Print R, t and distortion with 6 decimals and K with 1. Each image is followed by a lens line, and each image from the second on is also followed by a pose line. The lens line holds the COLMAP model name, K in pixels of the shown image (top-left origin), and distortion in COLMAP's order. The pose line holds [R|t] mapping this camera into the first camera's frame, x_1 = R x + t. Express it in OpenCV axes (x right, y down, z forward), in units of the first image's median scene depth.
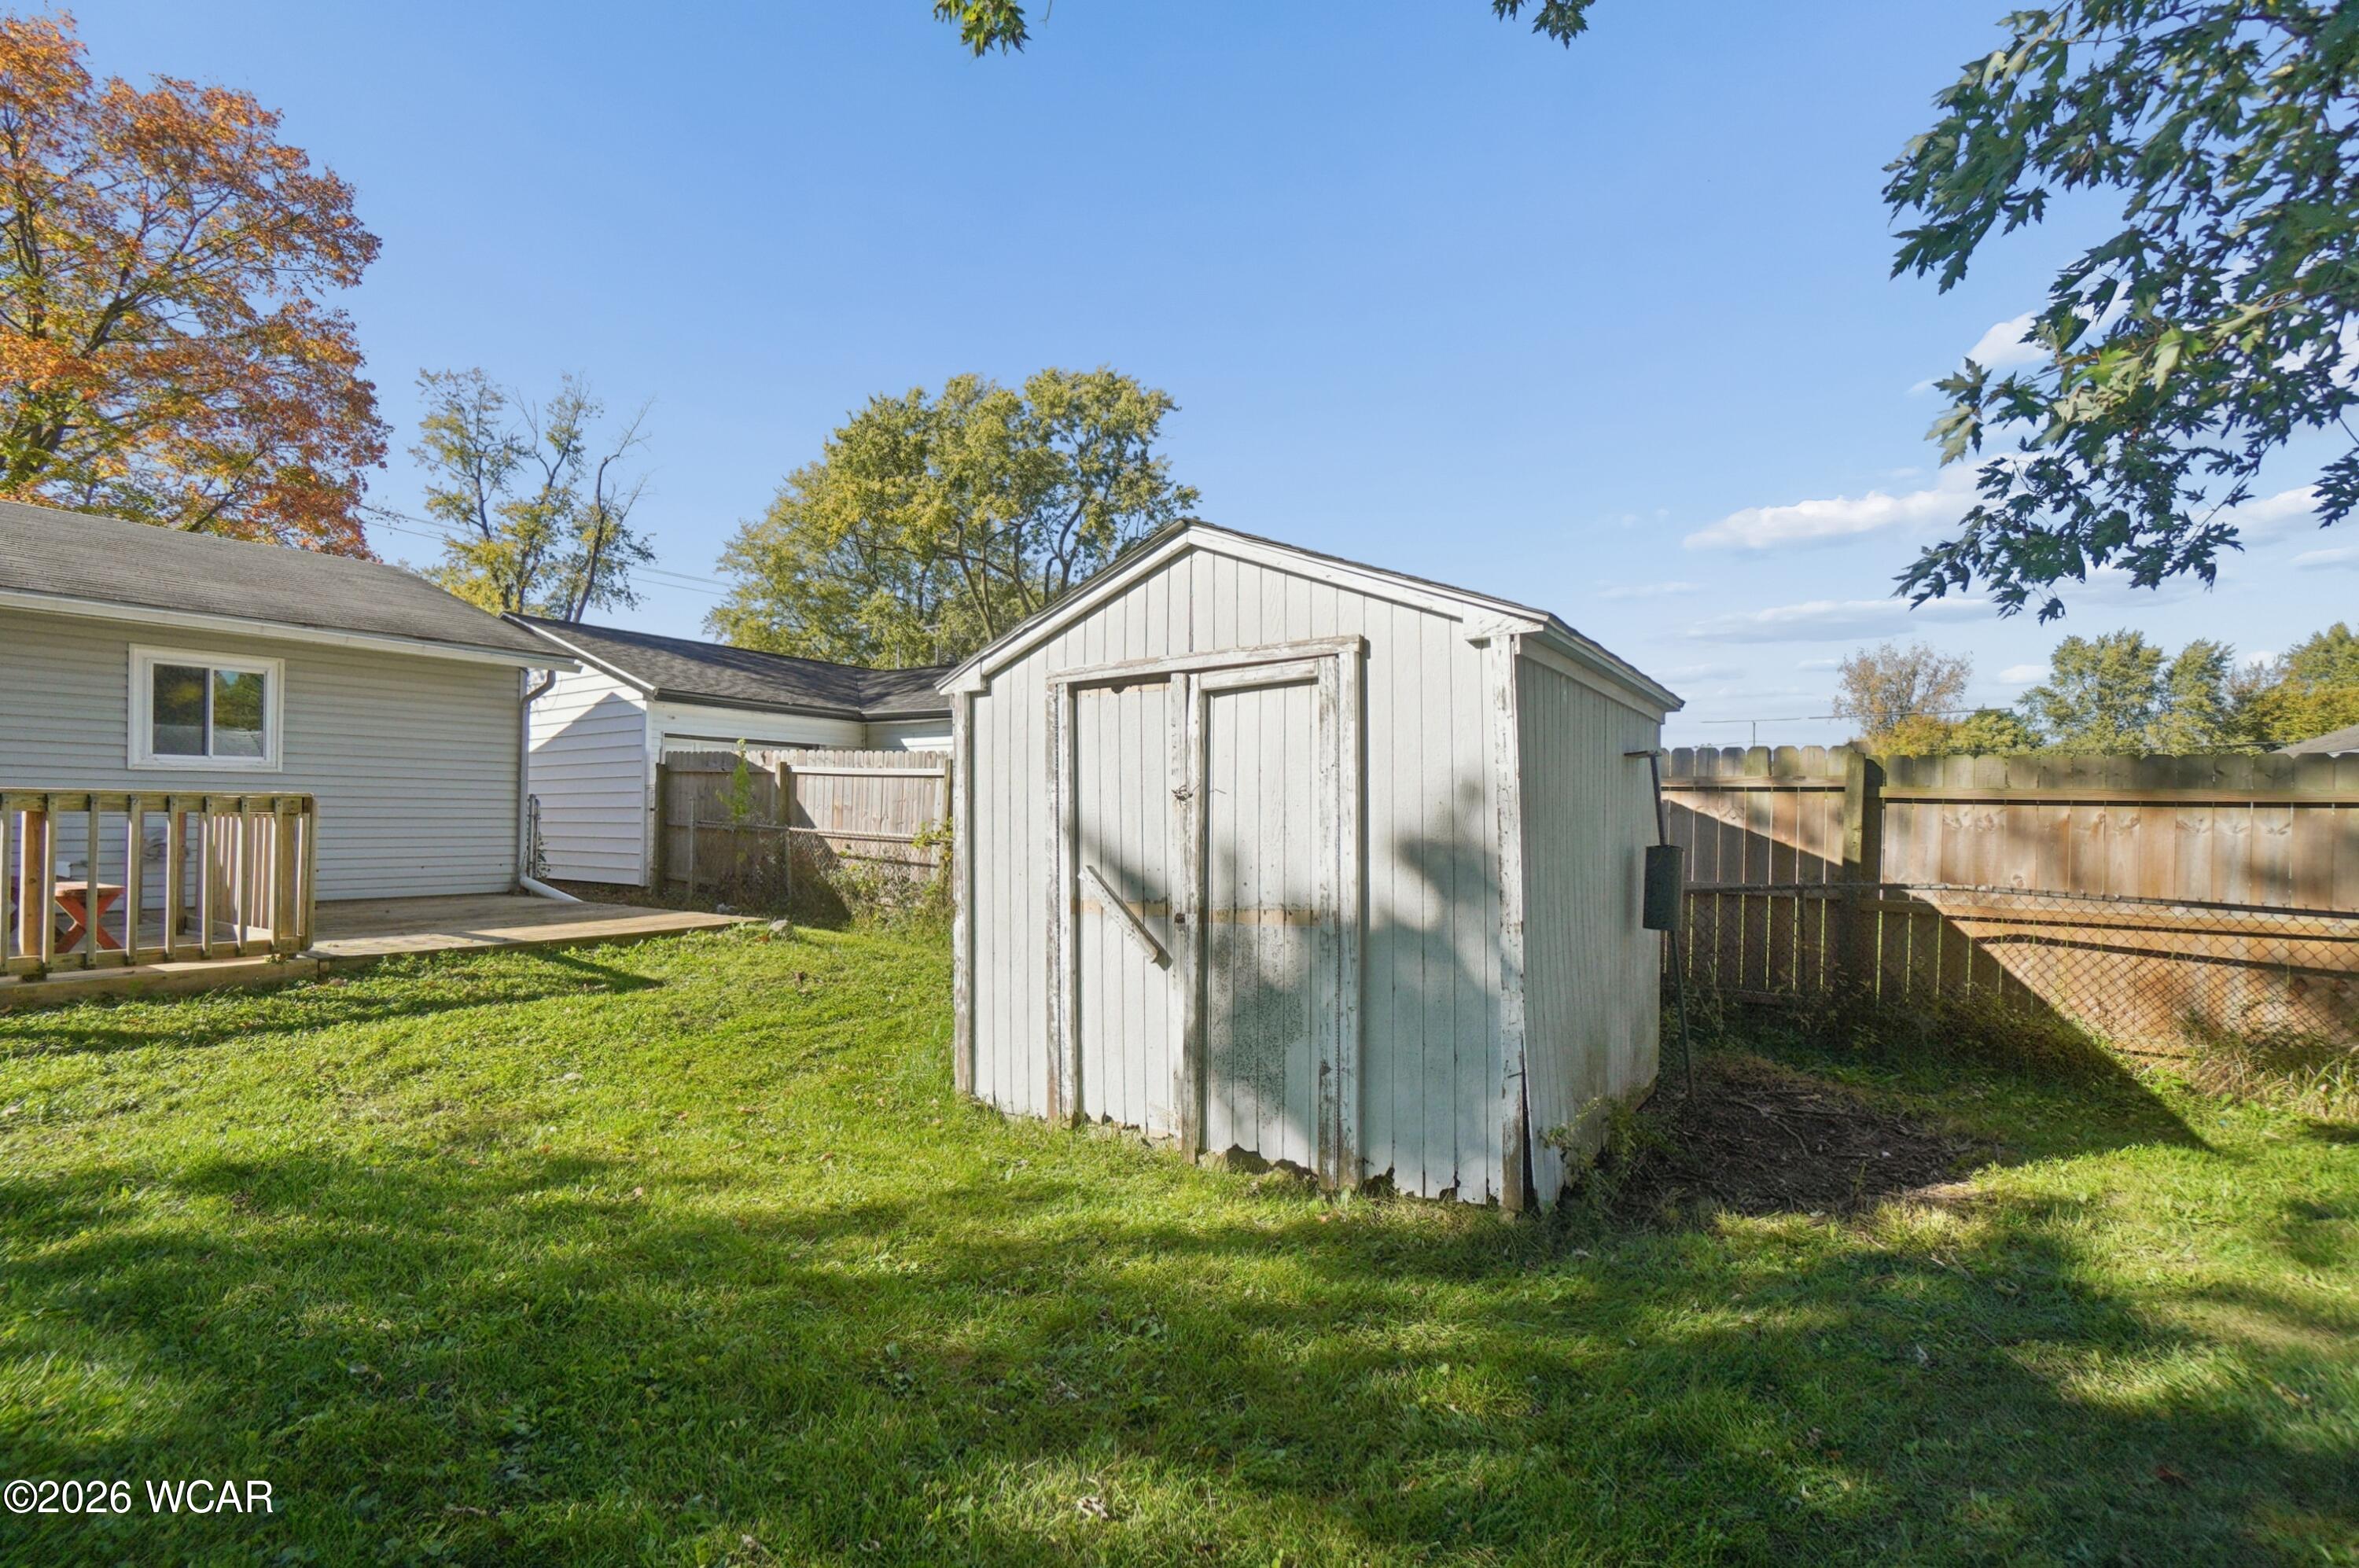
lens RADIAL K [[1067.9, 0, 1158.1], [0, 1067.9, 786.3], [0, 0, 1]] dist [-0.062164, 0.023849]
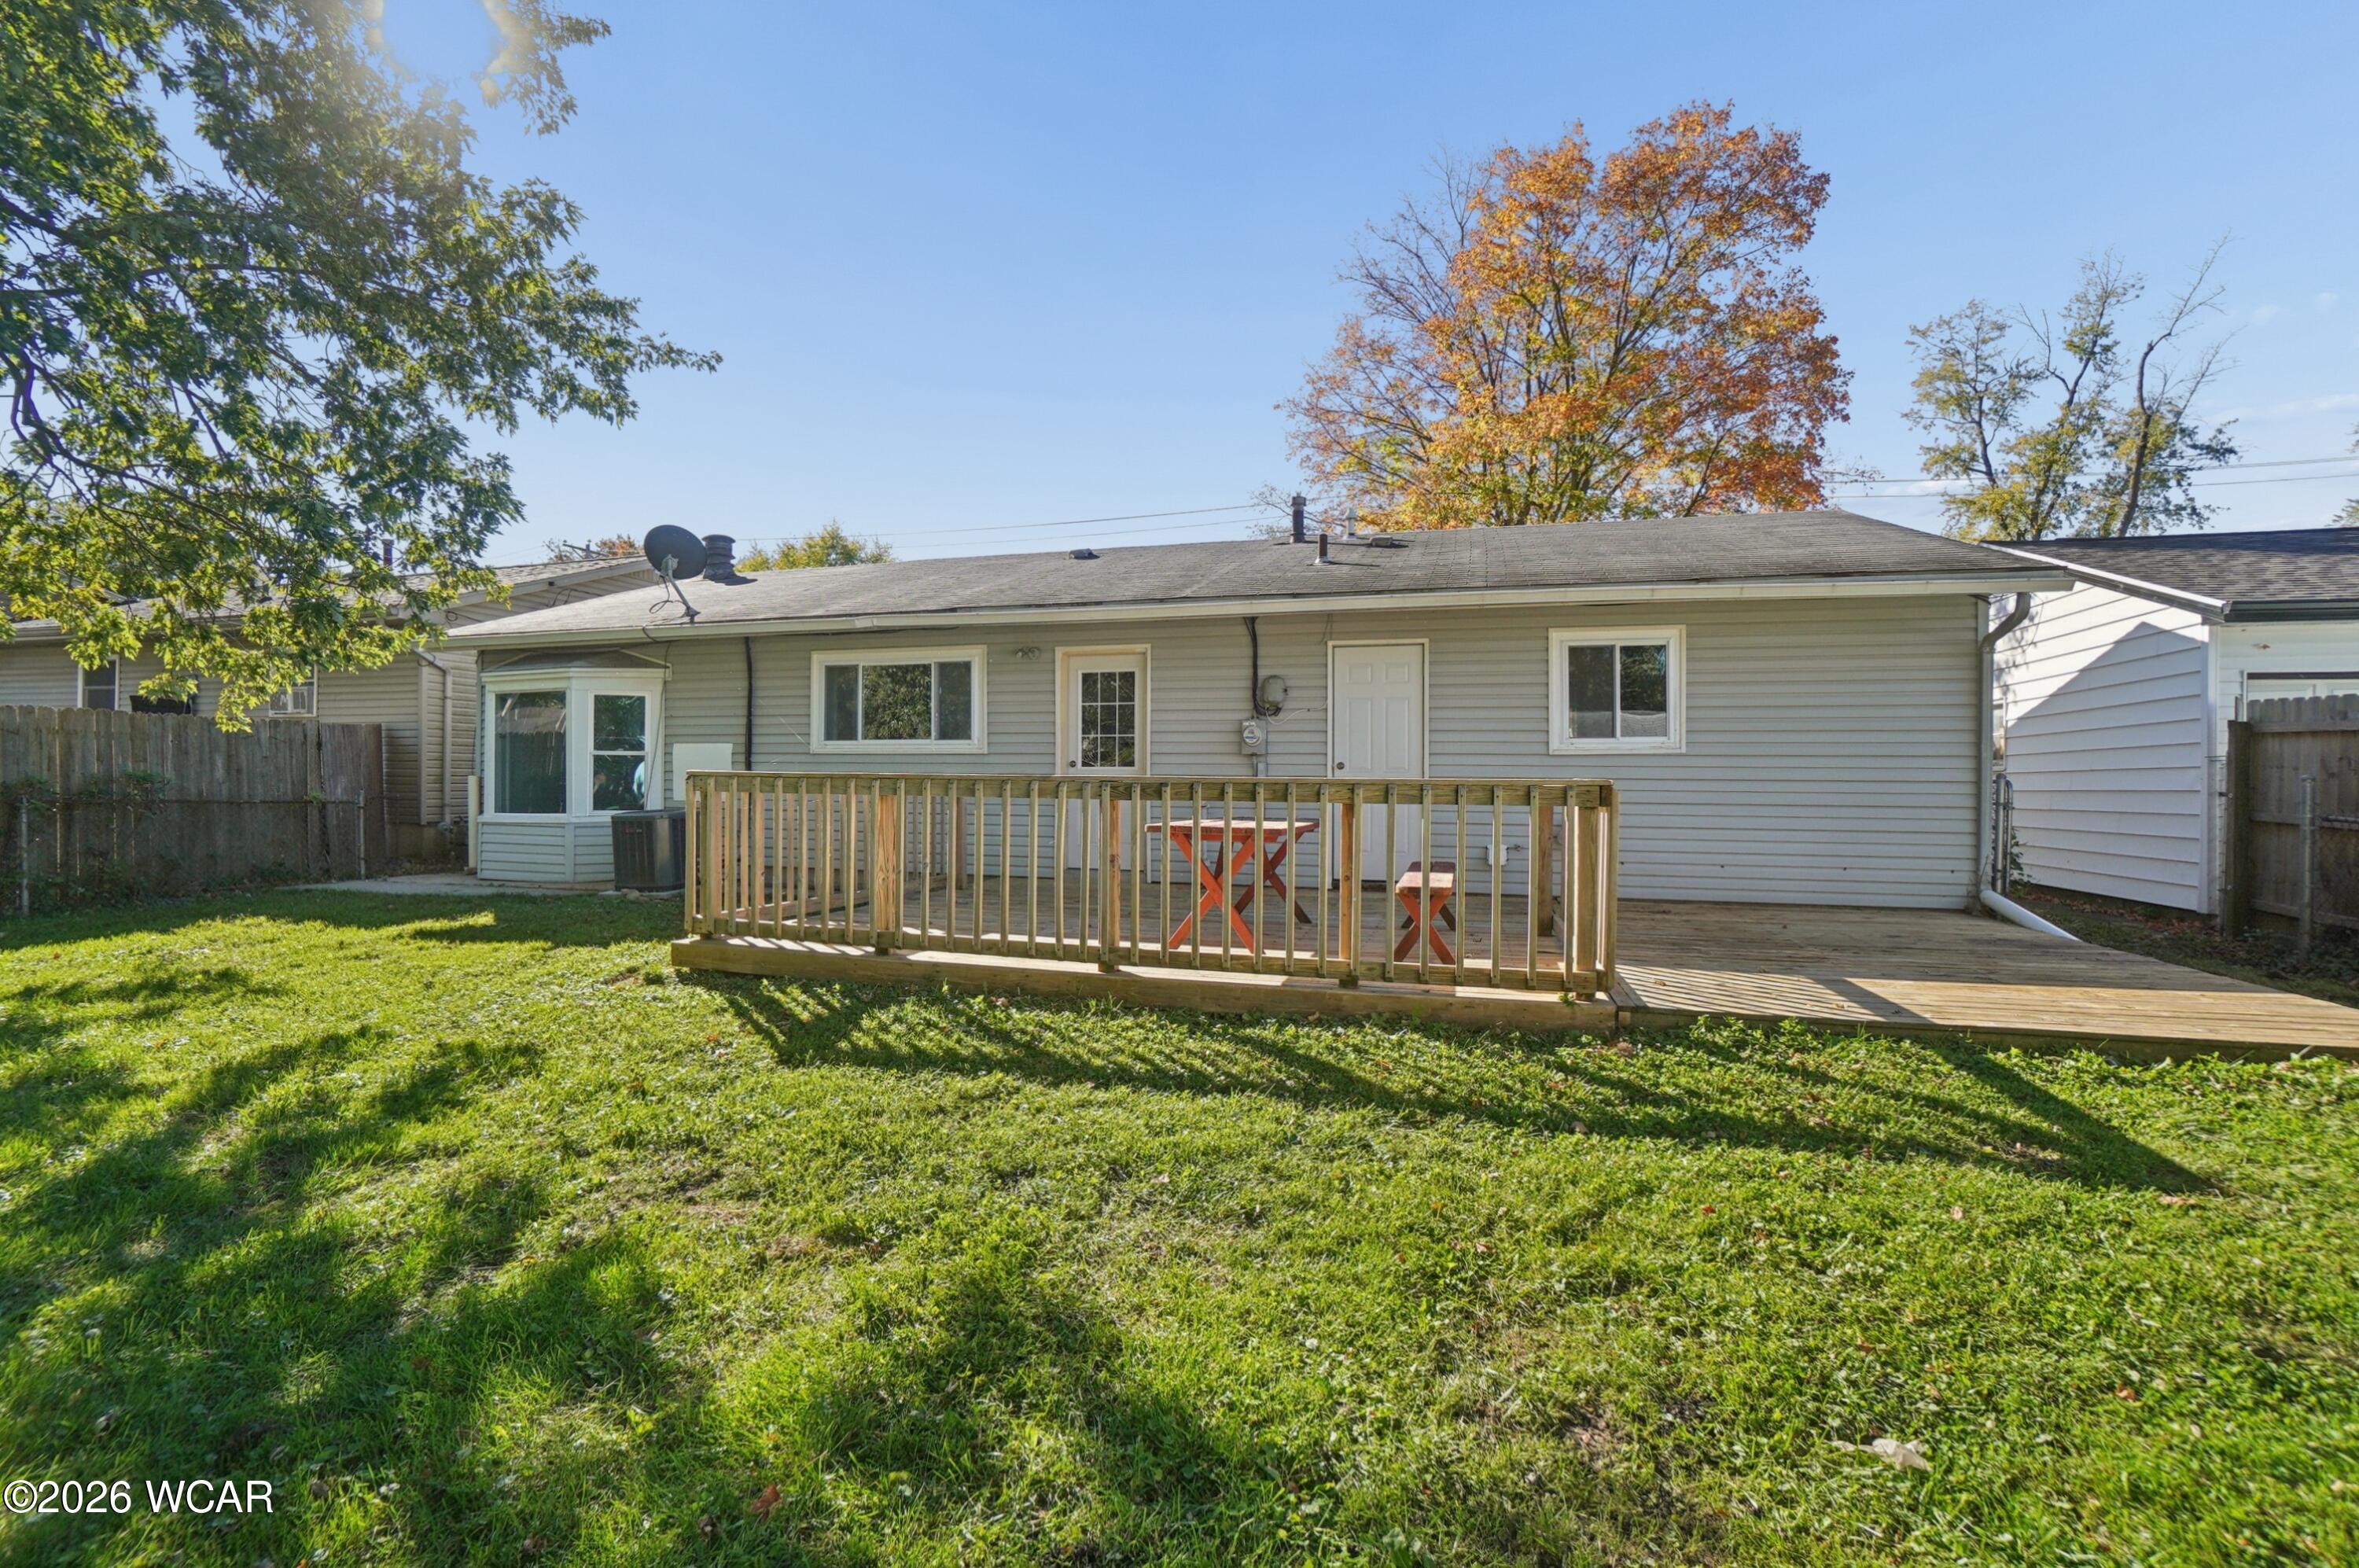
lens RADIAL K [[1067.9, 0, 1158.1], [0, 1067.9, 786.3], [0, 0, 1]] dist [-0.062164, 0.023849]
pose [[0.304268, -0.001791, -0.952585, -0.063406], [0.021599, 0.999754, 0.005019, 0.000240], [0.952342, -0.022102, 0.304232, 0.147856]]
